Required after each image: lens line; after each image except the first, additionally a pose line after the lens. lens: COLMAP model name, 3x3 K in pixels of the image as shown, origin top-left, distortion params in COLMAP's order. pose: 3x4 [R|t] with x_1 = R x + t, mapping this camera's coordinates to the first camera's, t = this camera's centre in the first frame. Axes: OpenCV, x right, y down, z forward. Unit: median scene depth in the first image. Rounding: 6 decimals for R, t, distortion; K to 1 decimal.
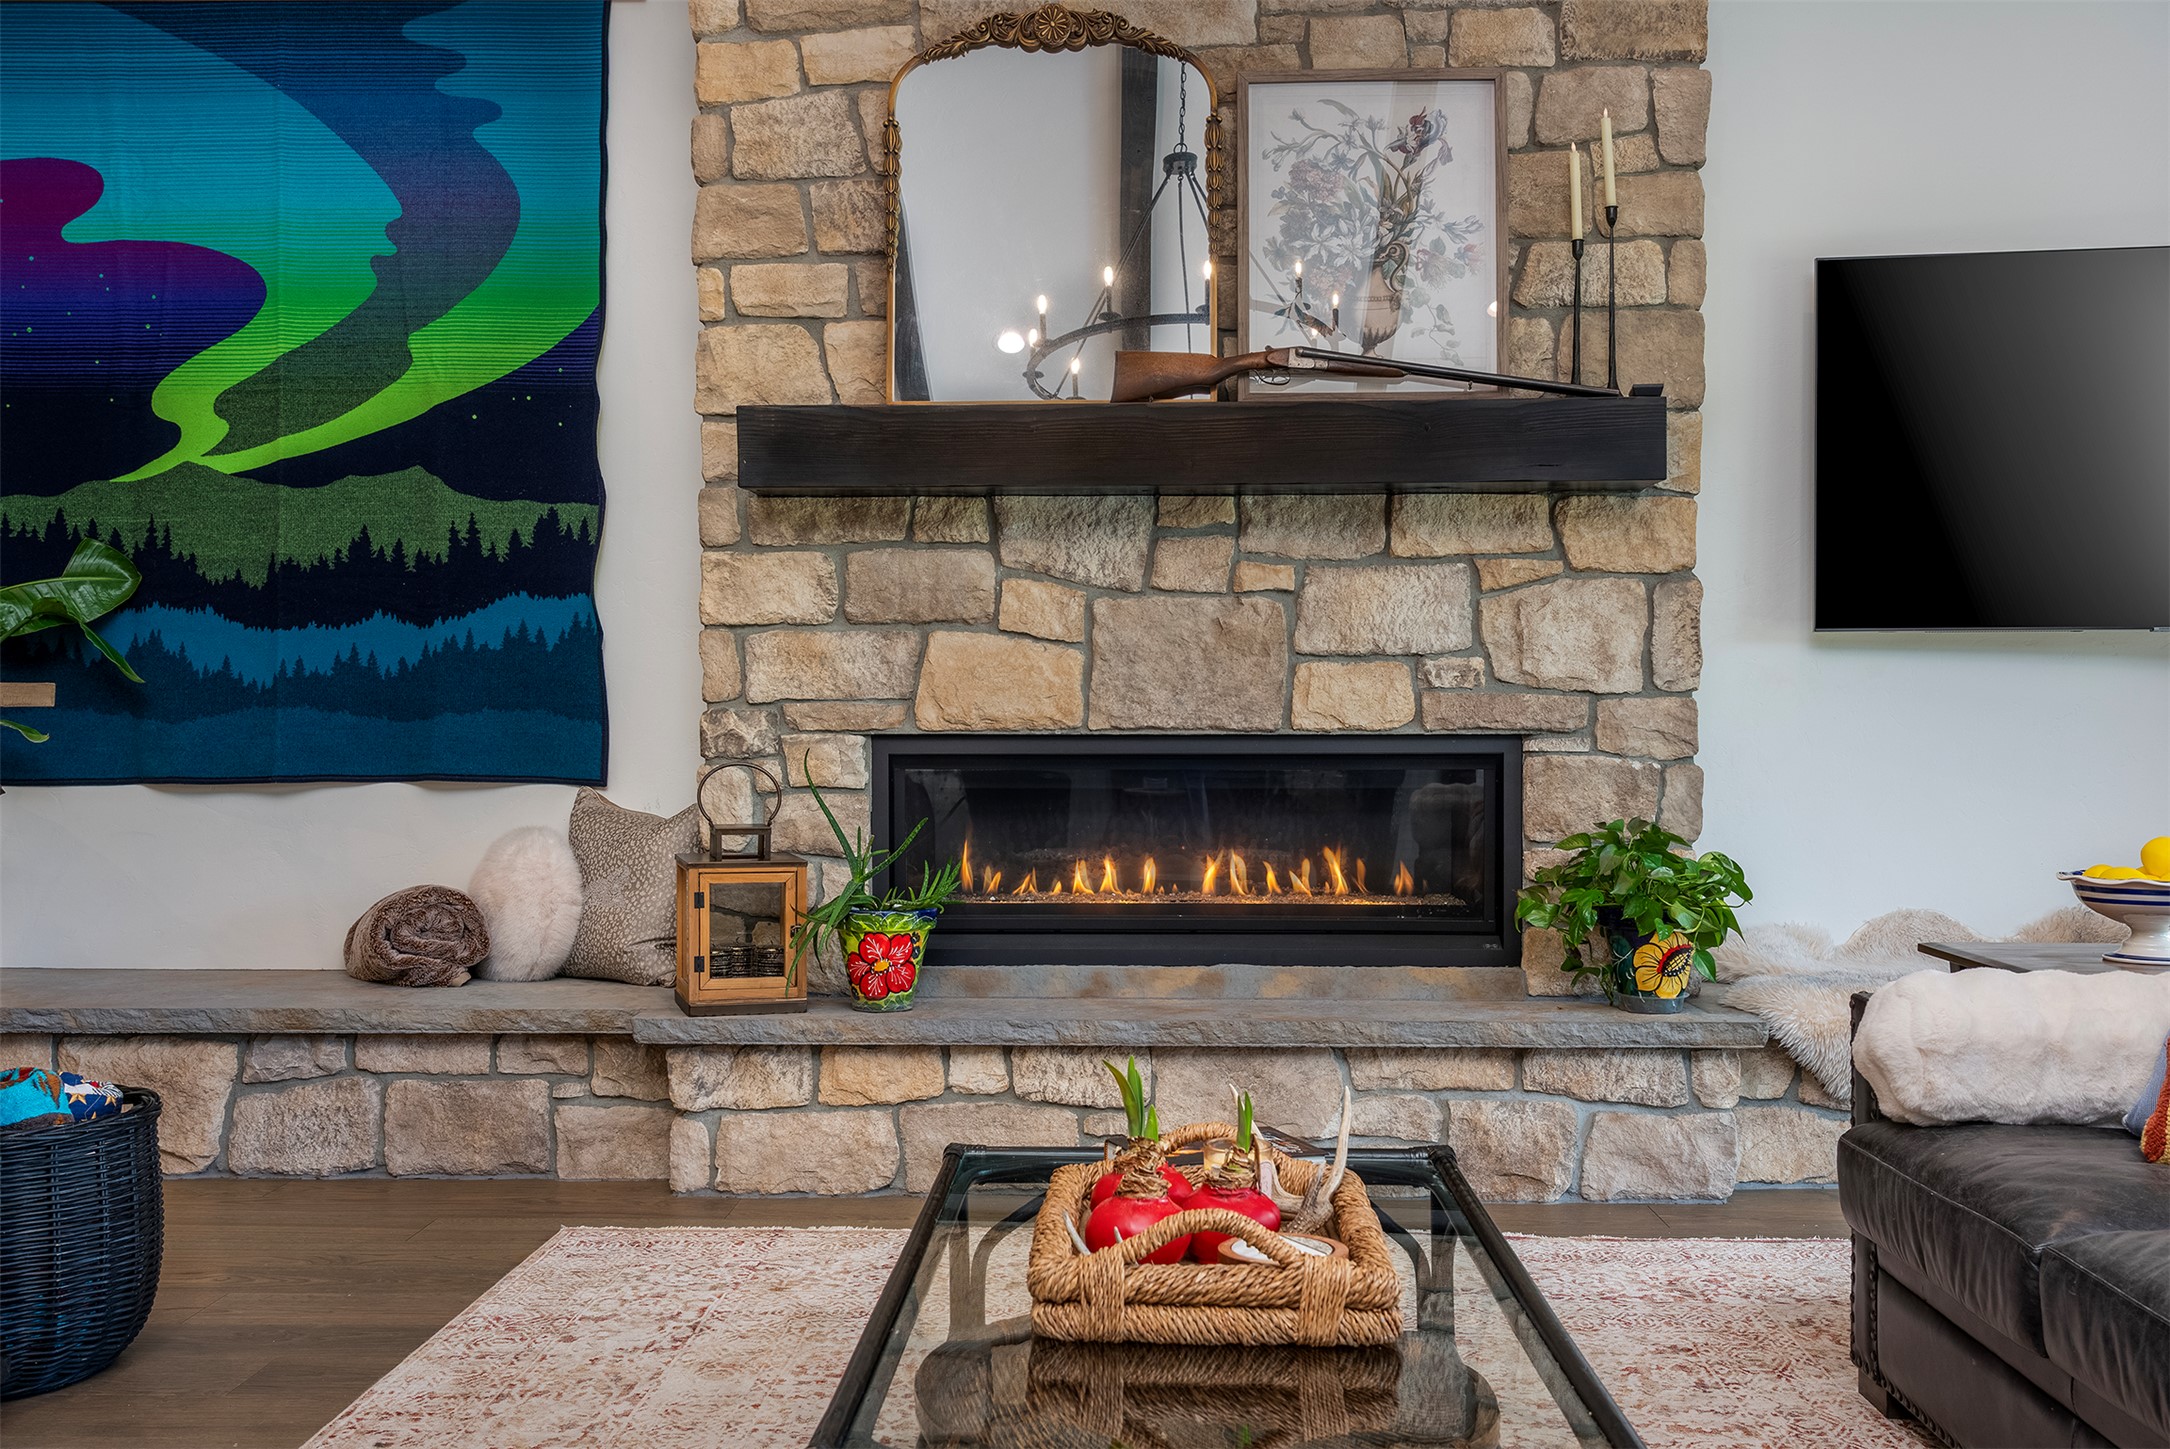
lens RADIAL K [[2226.0, 0, 1085.0], [0, 2226.0, 724.5], [0, 0, 1]] dist [0.036201, 0.001870]
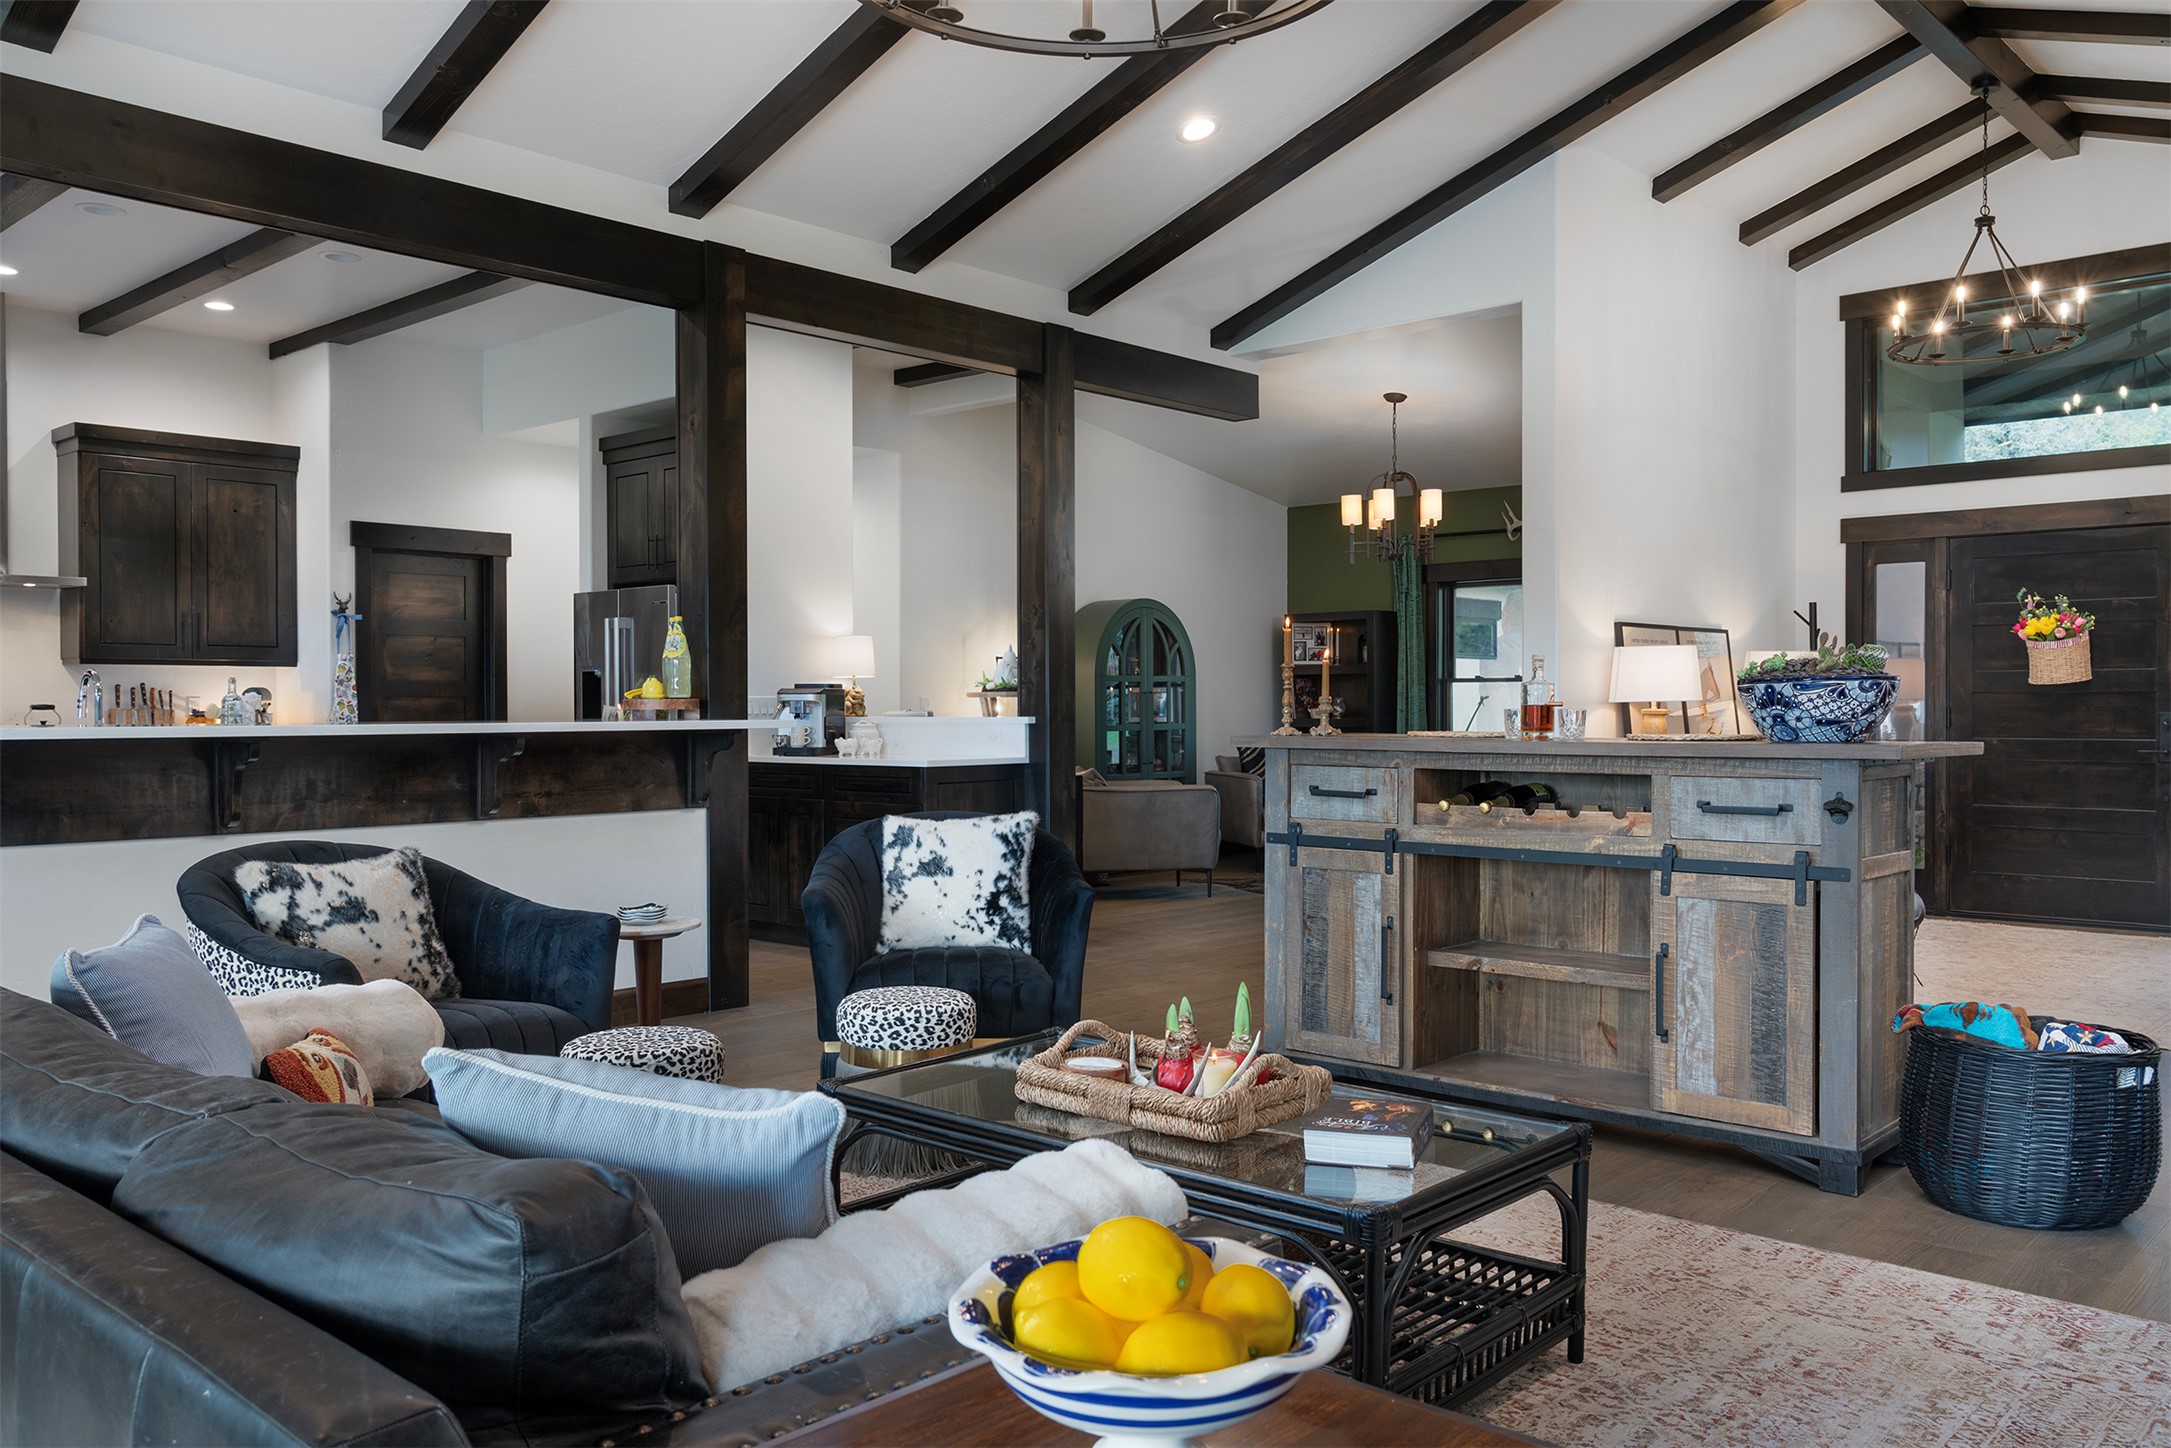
lens RADIAL K [[1684.3, 0, 1085.5], [0, 1684.3, 724.0], [0, 0, 1]] dist [-0.001810, 0.001692]
pose [[-0.653239, 0.009738, -0.757090, 0.531583], [-0.001595, 0.999897, 0.014238, -0.032413], [0.757150, 0.010508, -0.653156, 0.887560]]
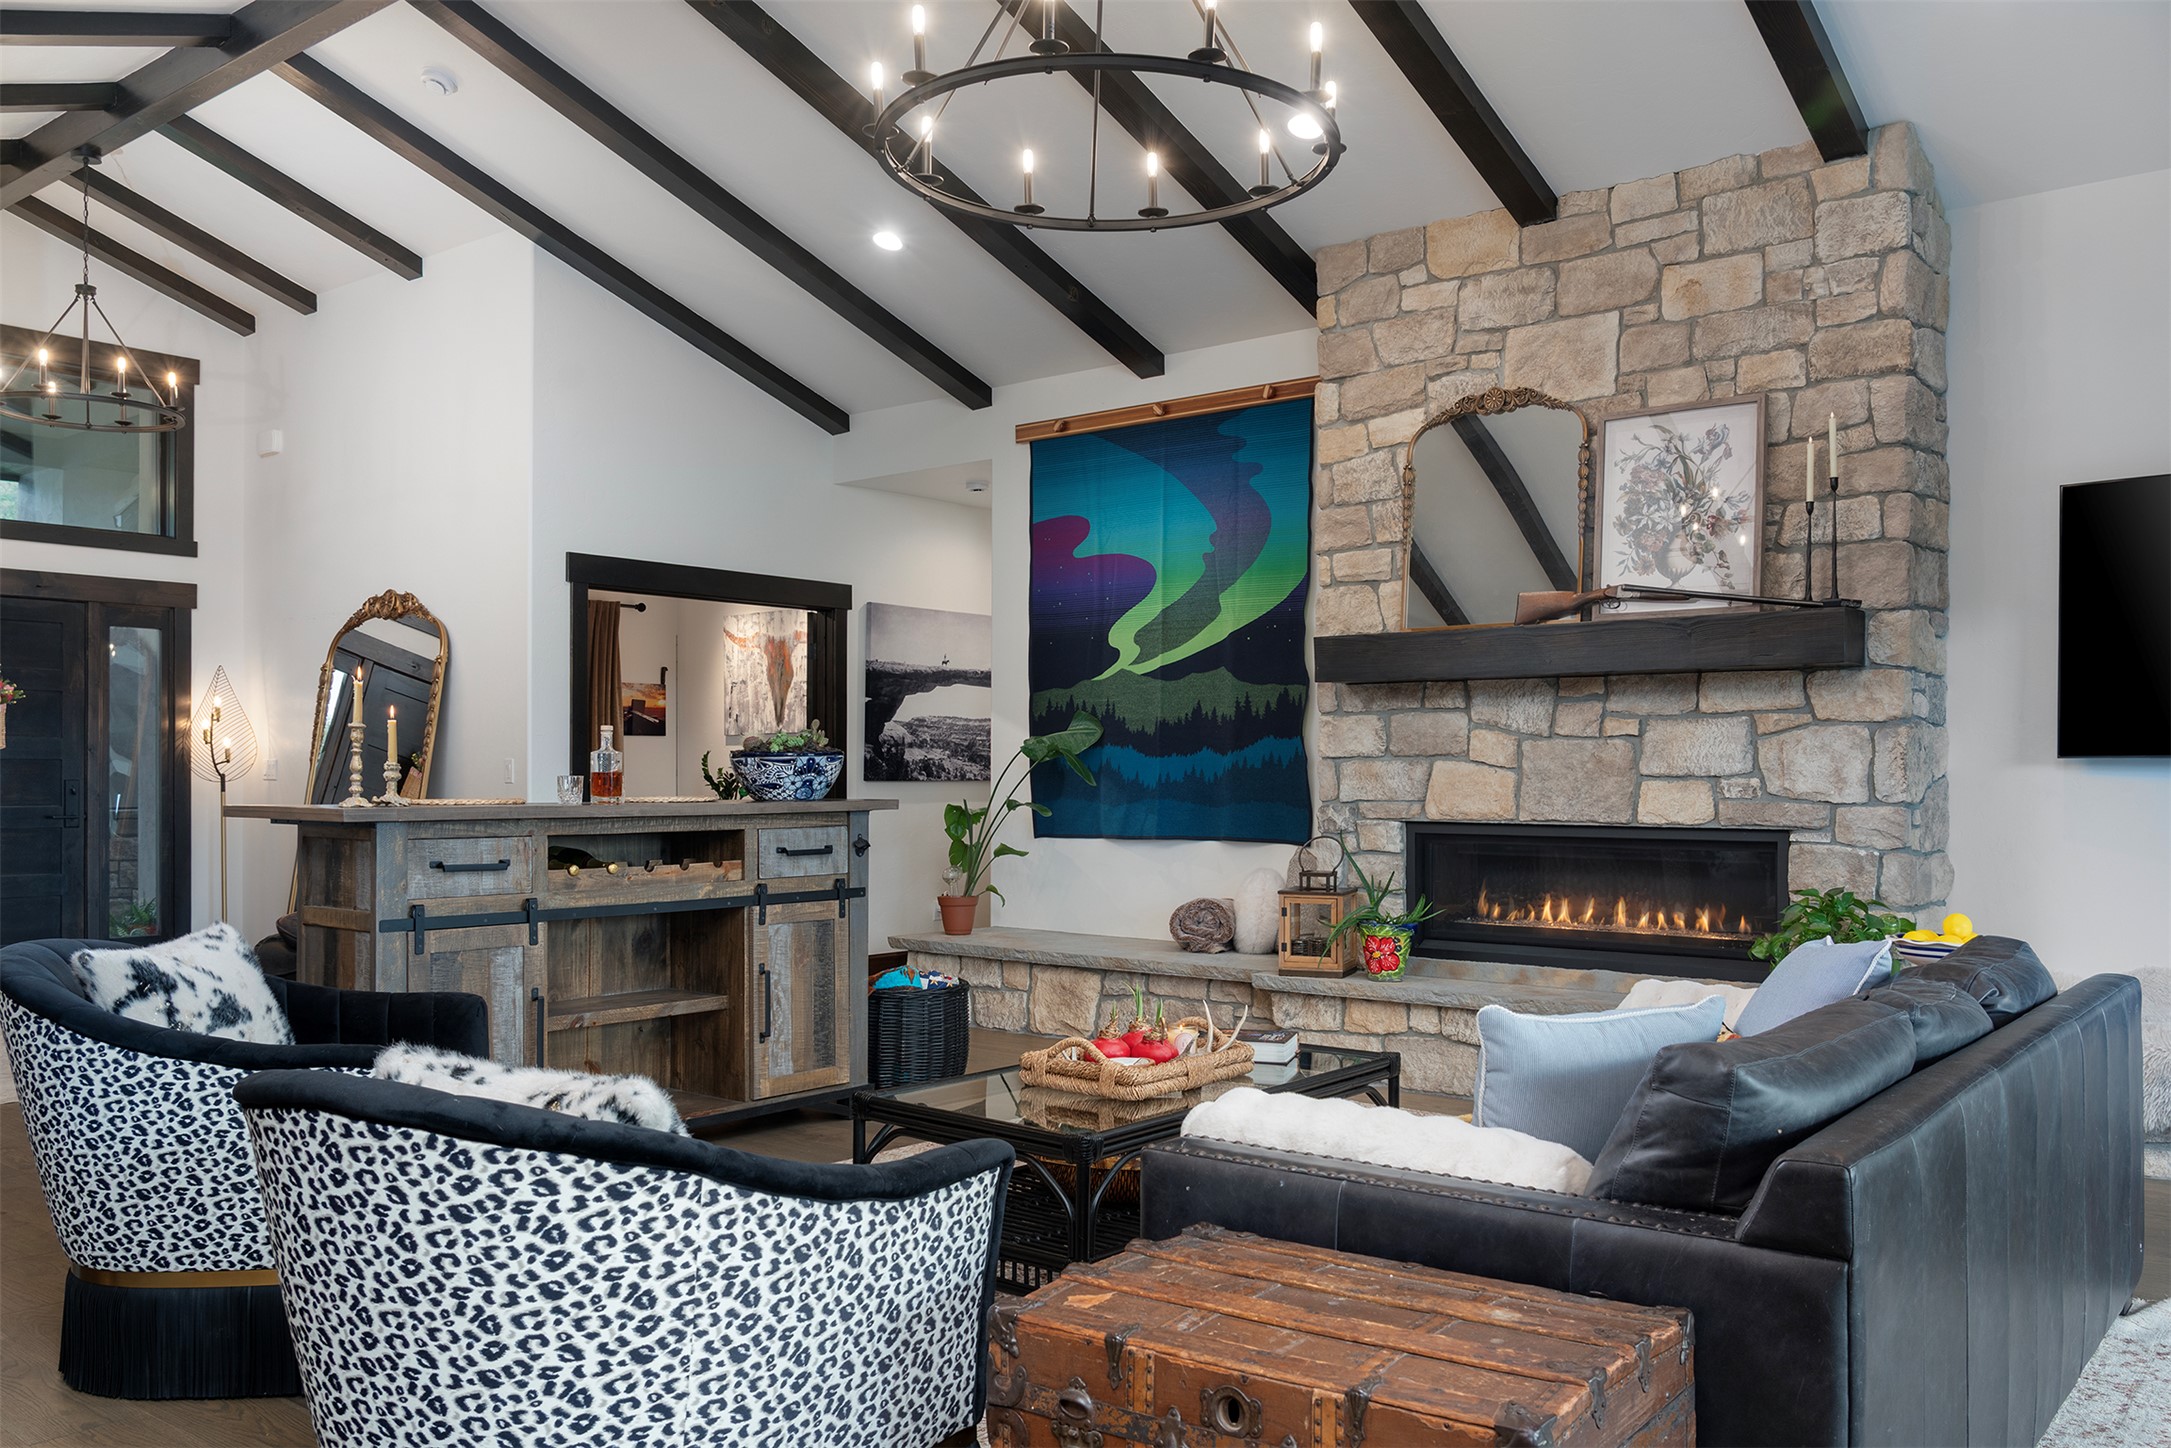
lens RADIAL K [[1737.0, 0, 1090.2], [0, 1737.0, 748.7], [0, 0, 1]] dist [0.006430, 0.004594]
pose [[0.801234, -0.006132, -0.598320, 0.520381], [-0.005151, 0.999840, -0.017146, -0.027646], [0.598329, 0.016820, 0.801074, -0.219396]]
